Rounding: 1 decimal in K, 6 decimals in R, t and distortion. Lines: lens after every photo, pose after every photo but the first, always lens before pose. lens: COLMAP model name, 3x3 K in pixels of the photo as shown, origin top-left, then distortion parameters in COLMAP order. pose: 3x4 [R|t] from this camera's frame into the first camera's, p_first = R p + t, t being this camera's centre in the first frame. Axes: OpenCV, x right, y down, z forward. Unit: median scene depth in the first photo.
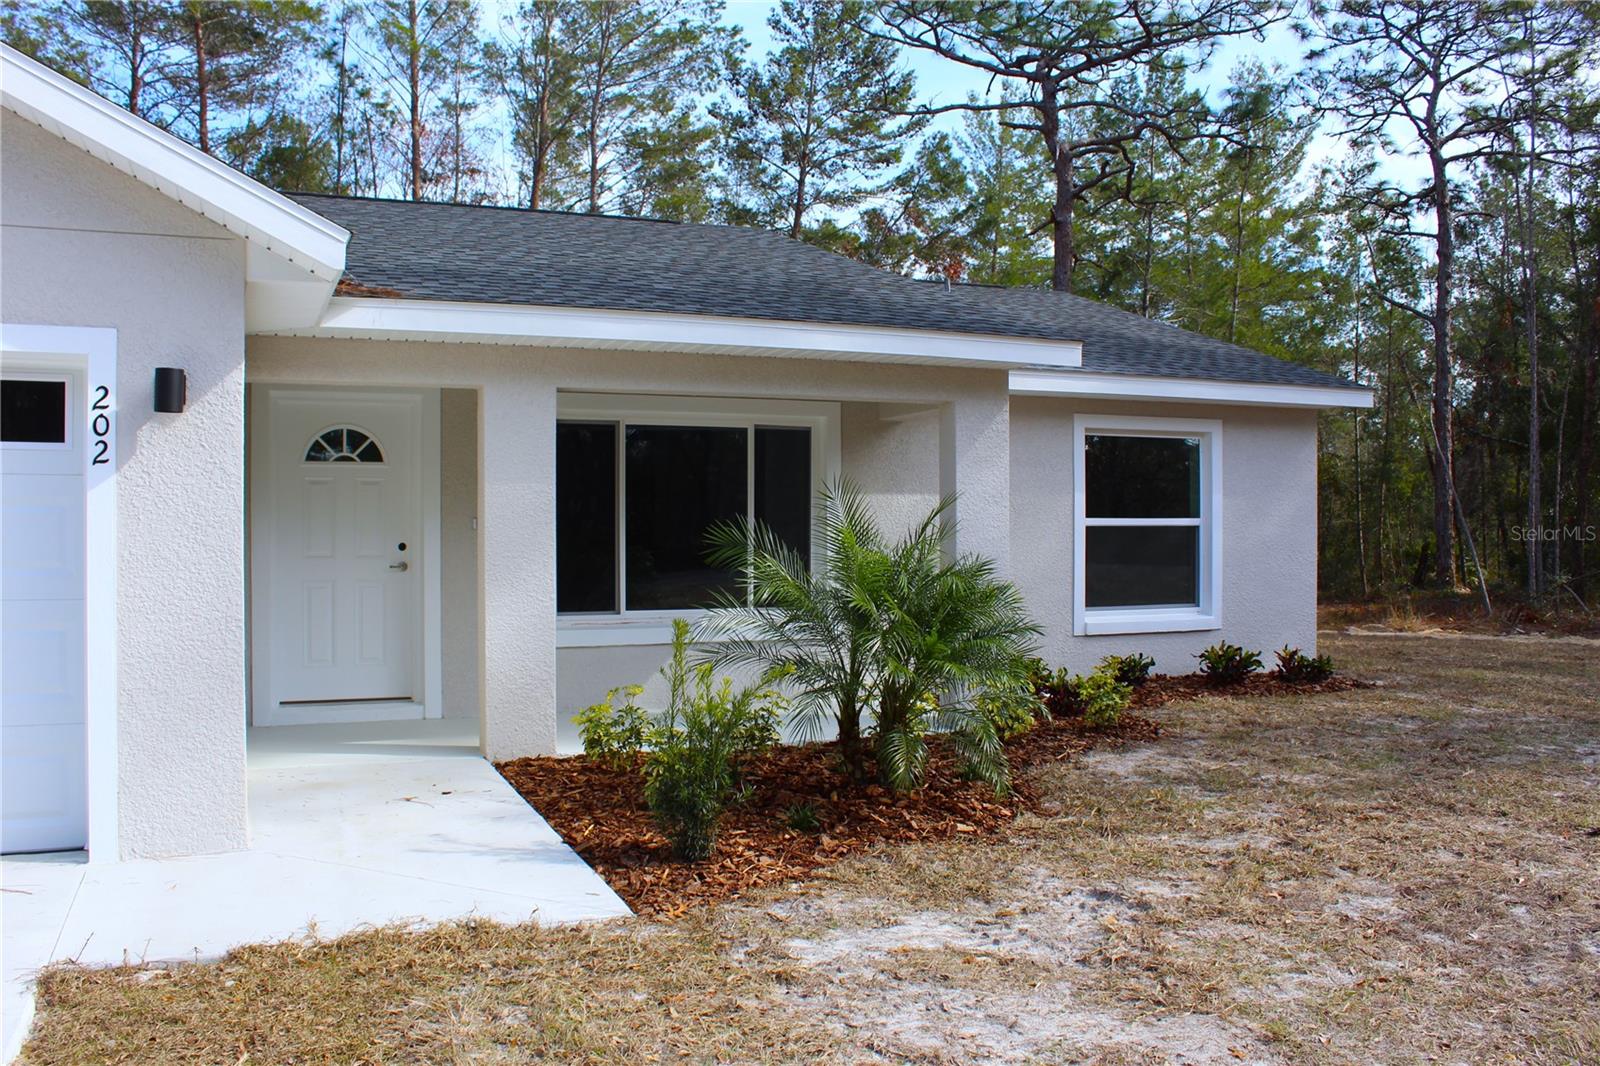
lens RADIAL K [[1370.3, 0, 799.6], [0, 1370.3, 522.9], [0, 0, 1]] dist [-0.167567, 0.156688]
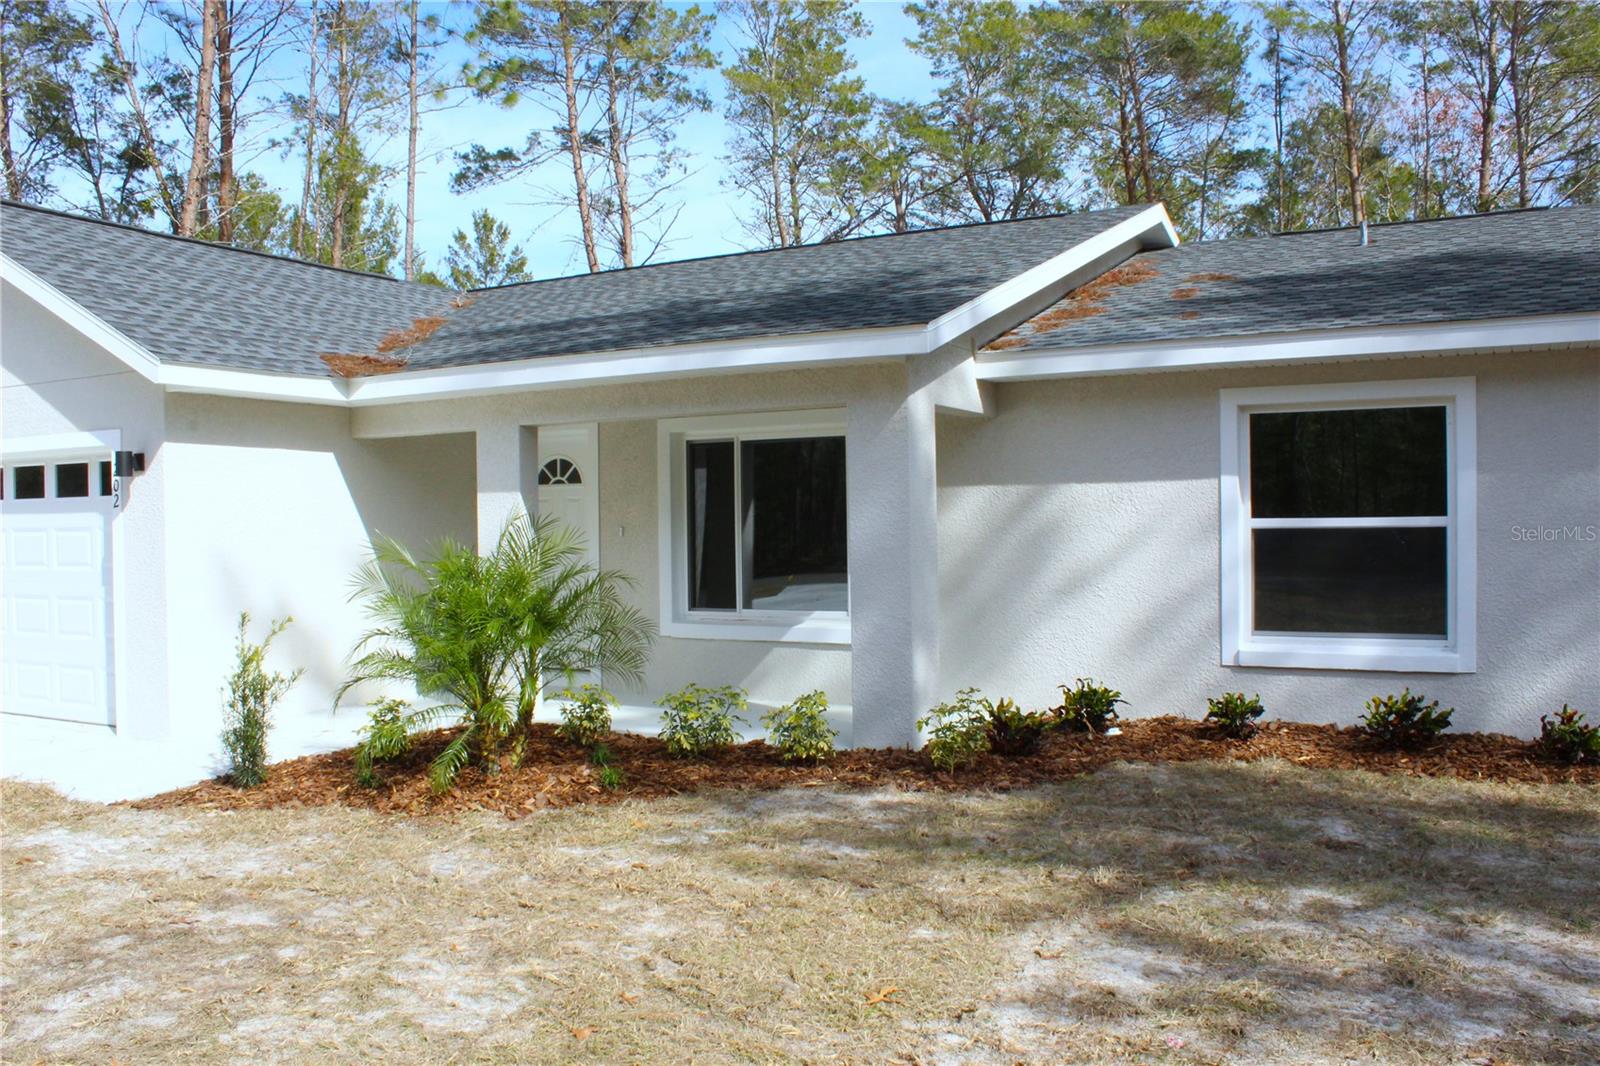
lens RADIAL K [[1330.8, 0, 804.7], [0, 1330.8, 522.9], [0, 0, 1]] dist [-0.168797, 0.147070]
pose [[0.614574, -0.005168, -0.788842, 0.625762], [0.015893, 0.999857, 0.005832, -0.009193], [0.788699, -0.016121, 0.614568, 0.312971]]
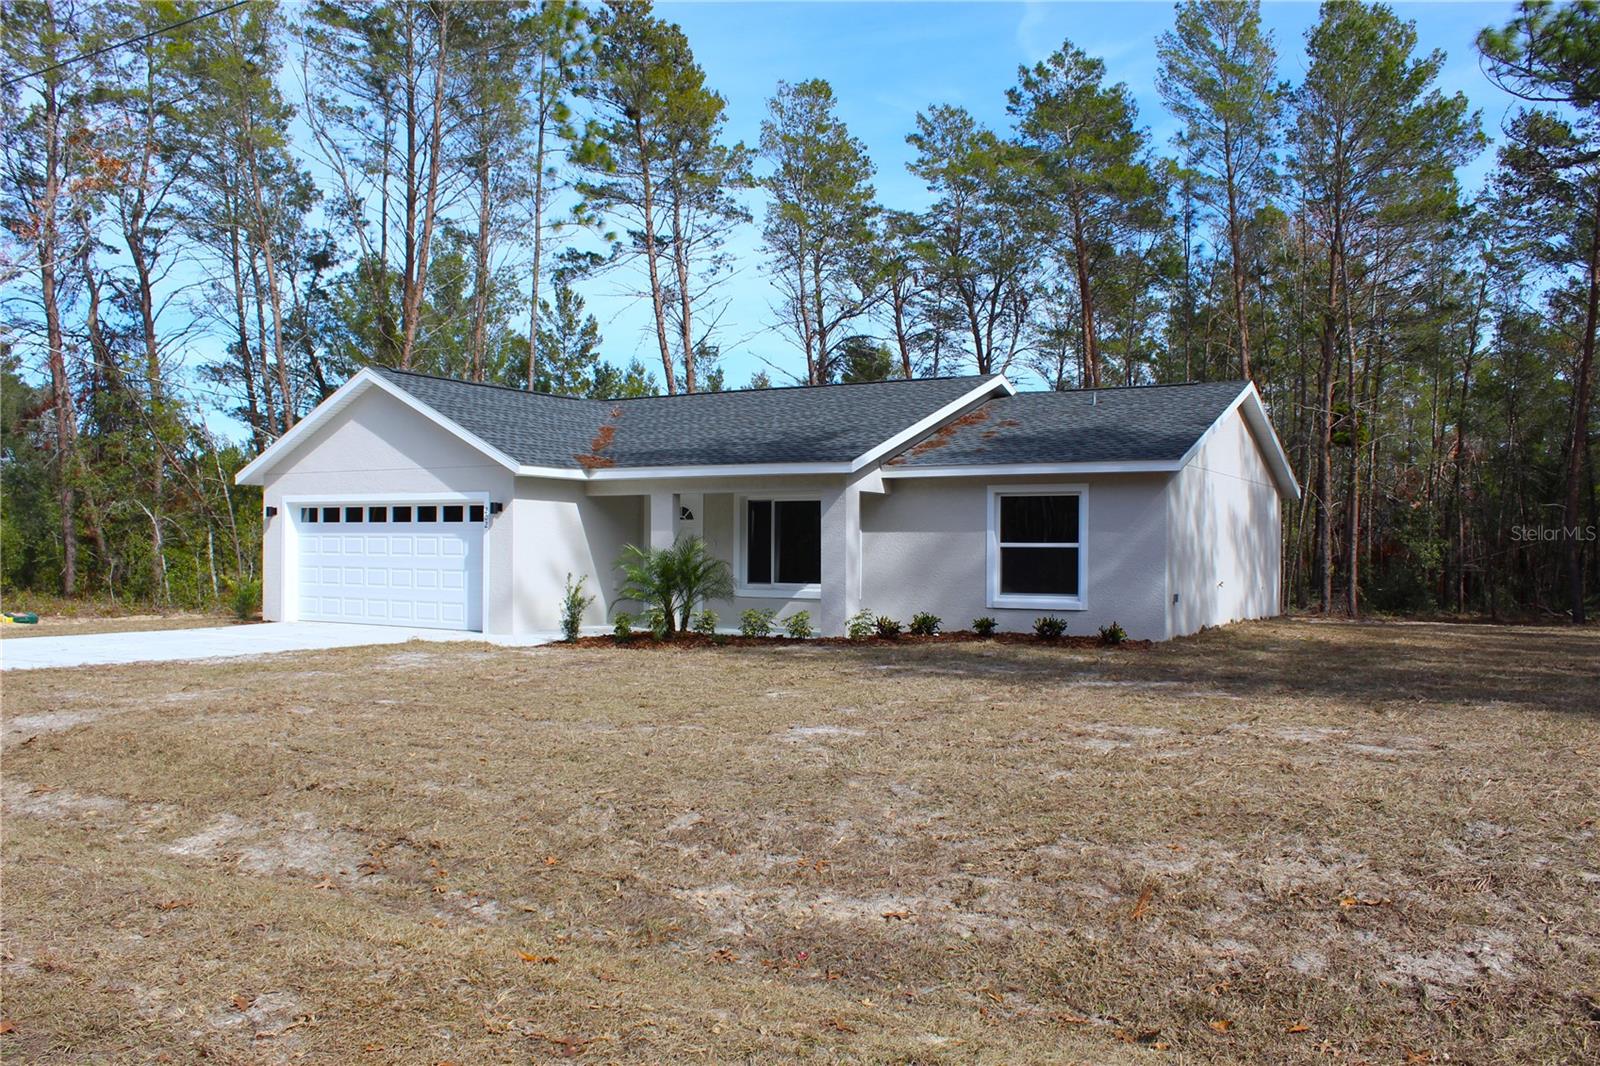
lens RADIAL K [[1330.8, 0, 804.7], [0, 1330.8, 522.9], [0, 0, 1]] dist [-0.168797, 0.147070]
pose [[0.599224, -0.007706, -0.800544, 1.395759], [-0.003479, 0.999919, -0.012229, -0.007139], [0.800574, 0.010113, 0.599149, -0.242177]]
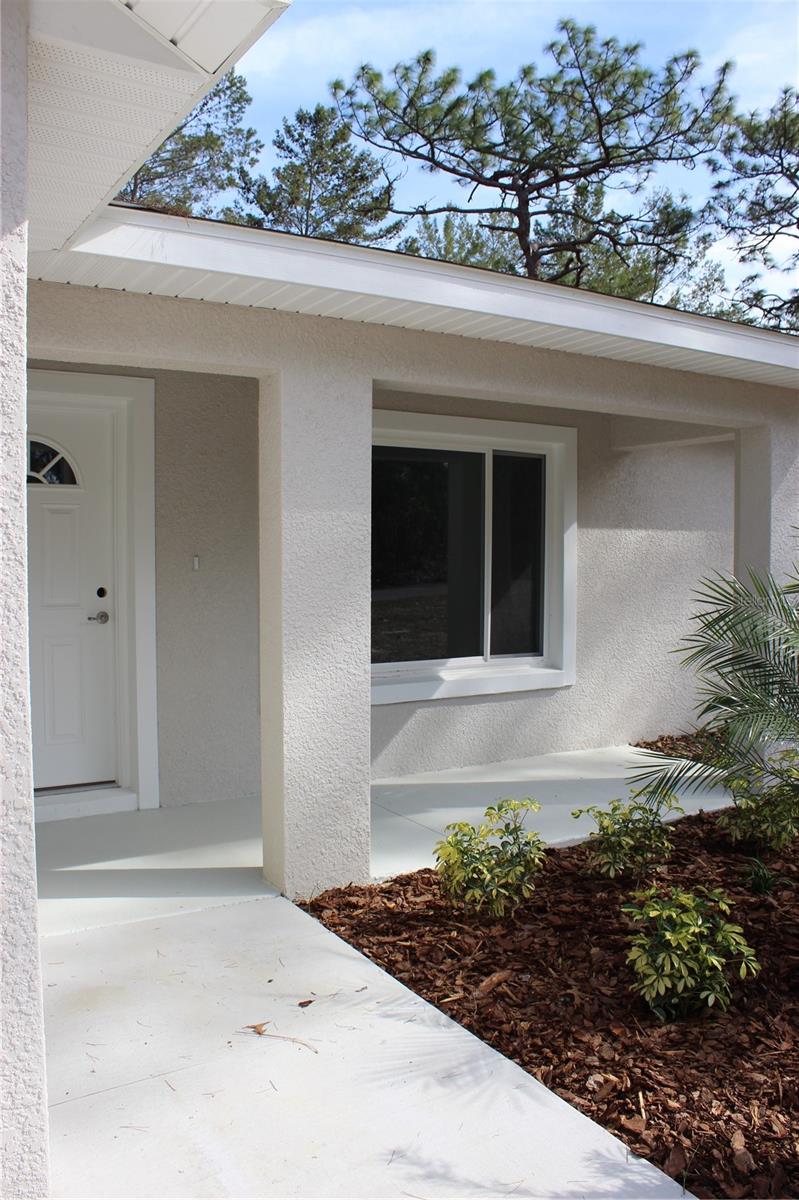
lens RADIAL K [[999.1, 0, 399.5], [0, 999.1, 600.0], [0, 0, 1]] dist [-0.173284, 0.162138]
pose [[0.987990, -0.003563, 0.154477, -0.165482], [-0.004477, 0.998654, 0.051665, -0.006482], [-0.154453, -0.051736, 0.986645, 0.318496]]
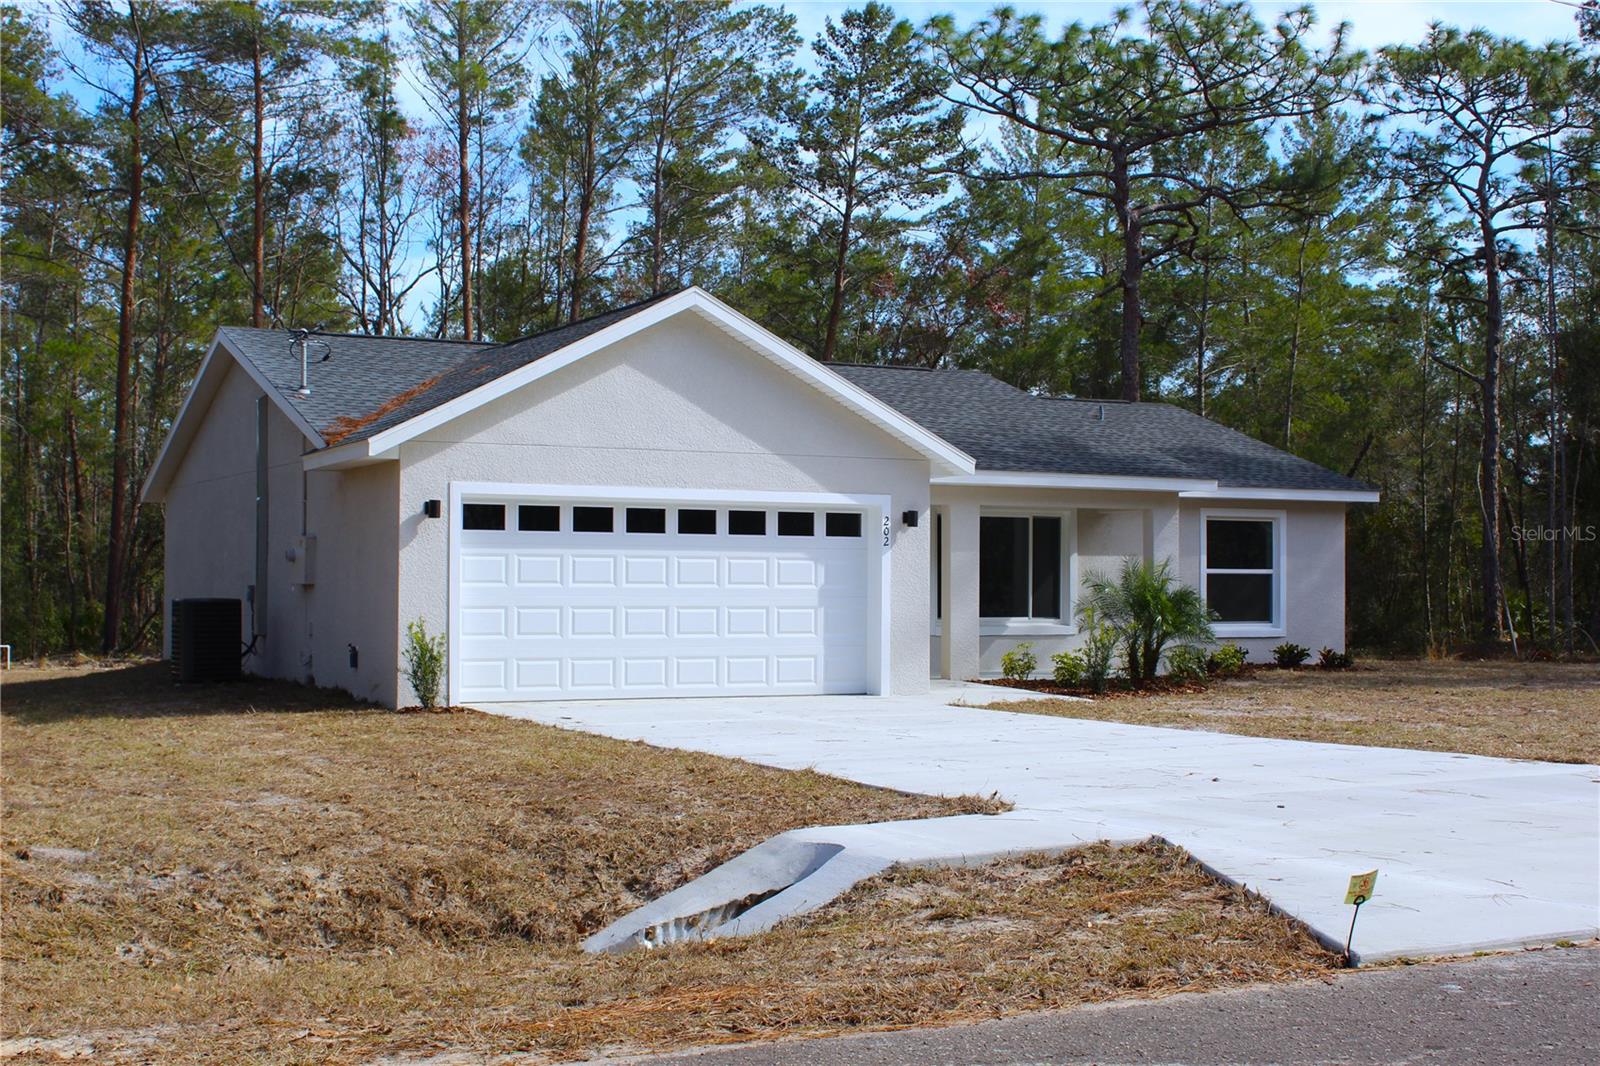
lens RADIAL K [[2047.3, 0, 808.1], [0, 2047.3, 521.8], [0, 0, 1]] dist [-0.082333, 0.125815]
pose [[0.996756, 0.009213, 0.079960, -0.469840], [-0.007125, 0.999627, -0.026365, 0.008180], [-0.080173, 0.025710, 0.996449, -1.439397]]
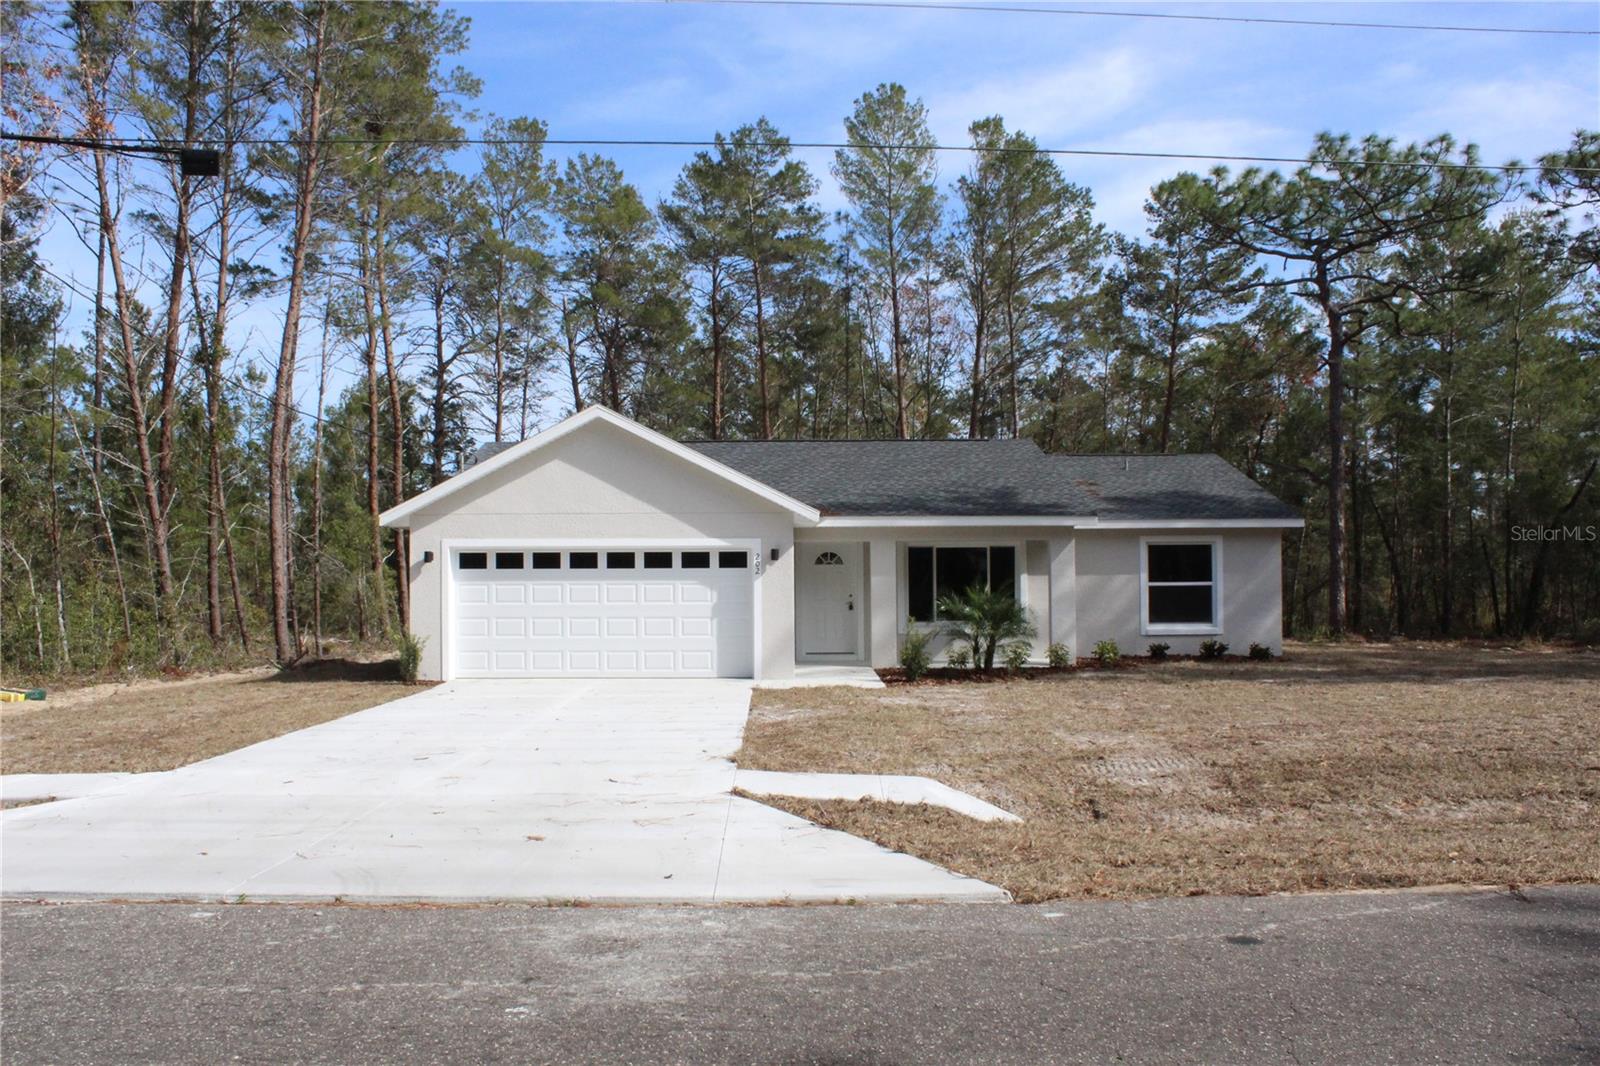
lens RADIAL K [[1332.1, 0, 800.0], [0, 1332.1, 533.0], [0, 0, 1]] dist [-0.173284, 0.162138]
pose [[0.926974, -0.017717, -0.374707, 0.469759], [0.006336, 0.999481, -0.031583, -0.018847], [0.375072, 0.026902, 0.926605, -1.152590]]
